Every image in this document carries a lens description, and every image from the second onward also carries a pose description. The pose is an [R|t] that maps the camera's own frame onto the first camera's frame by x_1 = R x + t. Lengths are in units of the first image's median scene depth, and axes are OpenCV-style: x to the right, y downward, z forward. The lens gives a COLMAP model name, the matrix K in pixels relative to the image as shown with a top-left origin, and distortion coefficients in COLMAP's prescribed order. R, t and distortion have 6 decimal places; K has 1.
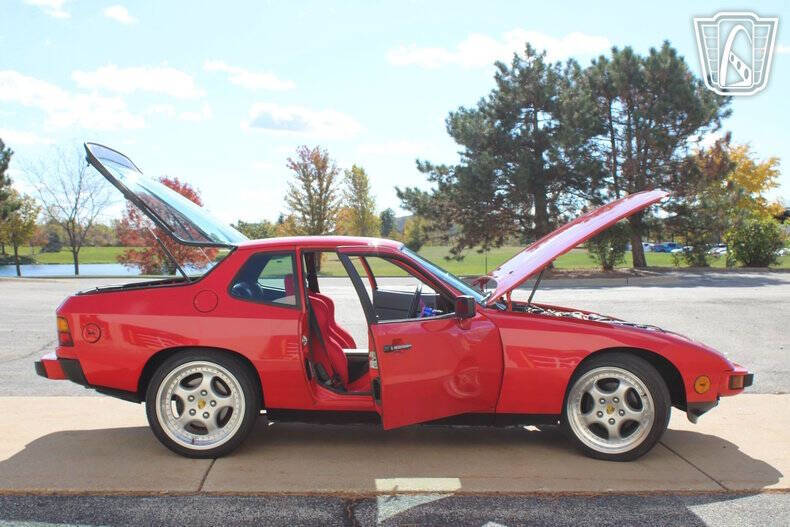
lens RADIAL K [[1080.4, 0, 395.0], [0, 1080.4, 263.5], [0, 0, 1]] dist [-0.025921, 0.013603]
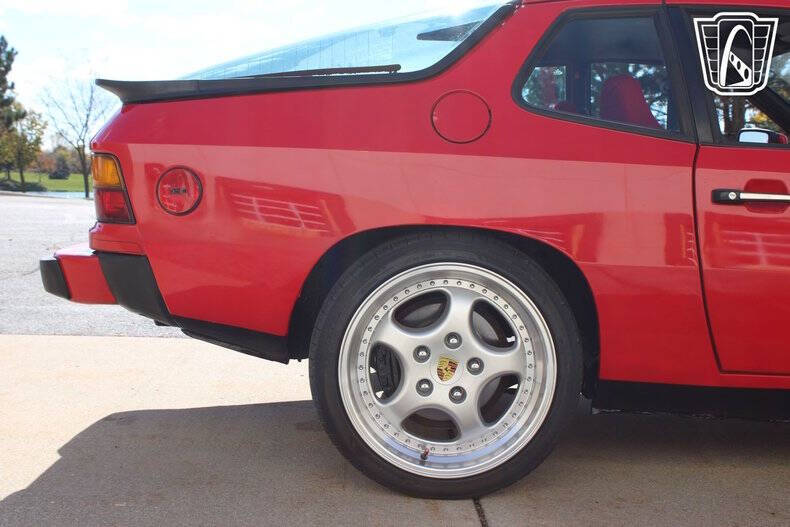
lens RADIAL K [[1080.4, 0, 395.0], [0, 1080.4, 263.5], [0, 0, 1]] dist [-0.025921, 0.013603]
pose [[0.999814, 0.018592, -0.005222, -0.193951], [-0.018273, 0.998283, 0.055650, 0.066836], [0.006248, -0.055544, 0.998437, 0.580962]]
